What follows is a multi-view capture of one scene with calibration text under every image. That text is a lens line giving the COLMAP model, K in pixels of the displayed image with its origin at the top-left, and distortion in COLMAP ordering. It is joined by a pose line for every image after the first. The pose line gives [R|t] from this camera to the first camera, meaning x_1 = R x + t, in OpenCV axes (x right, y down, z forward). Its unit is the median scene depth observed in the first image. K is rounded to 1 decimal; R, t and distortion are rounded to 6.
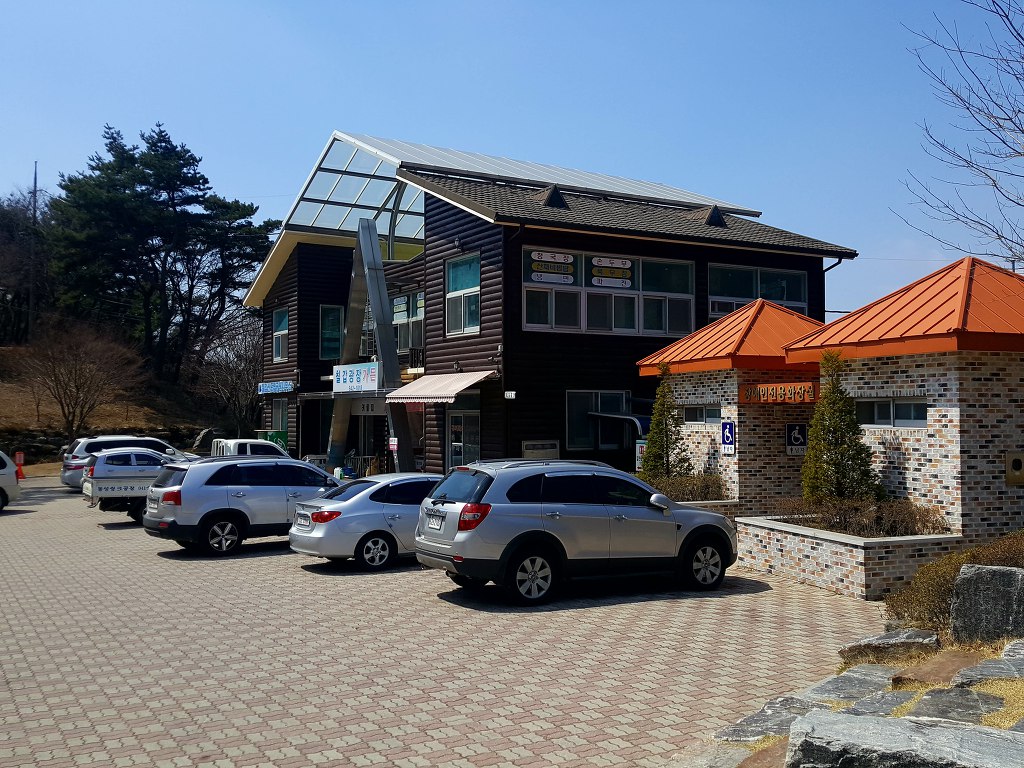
lens RADIAL K [[1025.1, 0, 511.4], [0, 1025.1, 382.4], [0, 0, 1]] dist [0.043375, 0.000000]
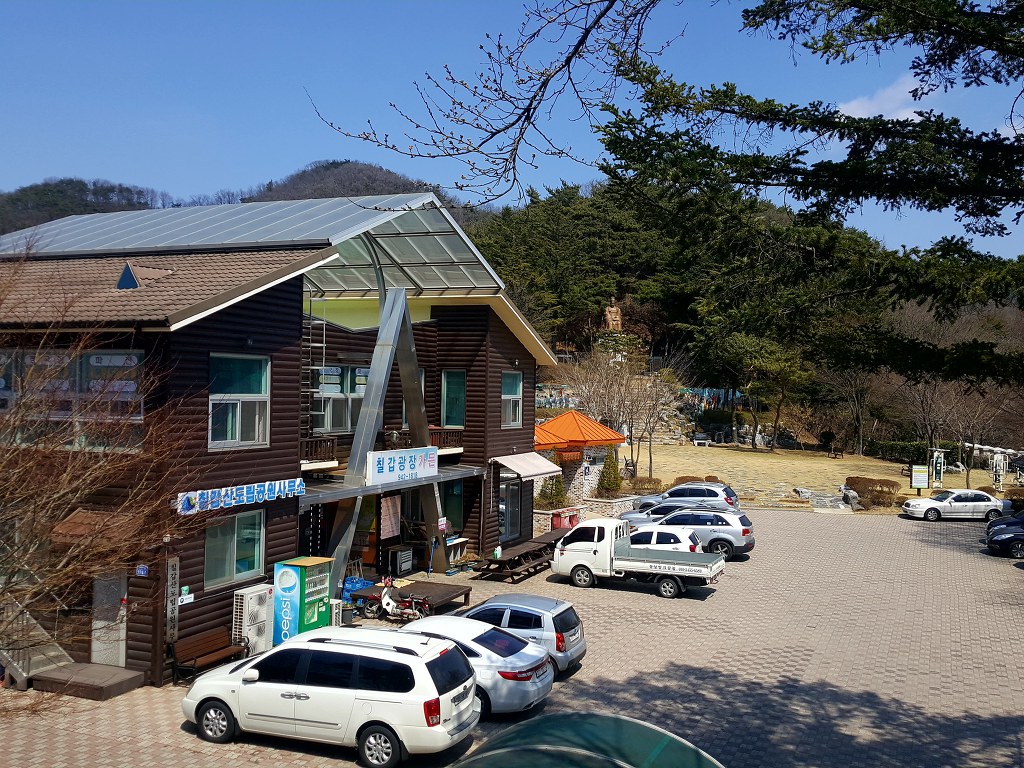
lens RADIAL K [[1025.1, 0, 512.8], [0, 1025.1, 383.2], [0, 0, 1]] dist [0.043375, 0.000000]
pose [[-0.621126, -0.006614, 0.783682, -0.900640], [-0.039013, 0.998986, -0.022490, -0.058414], [-0.782739, -0.044543, -0.620754, 1.458161]]
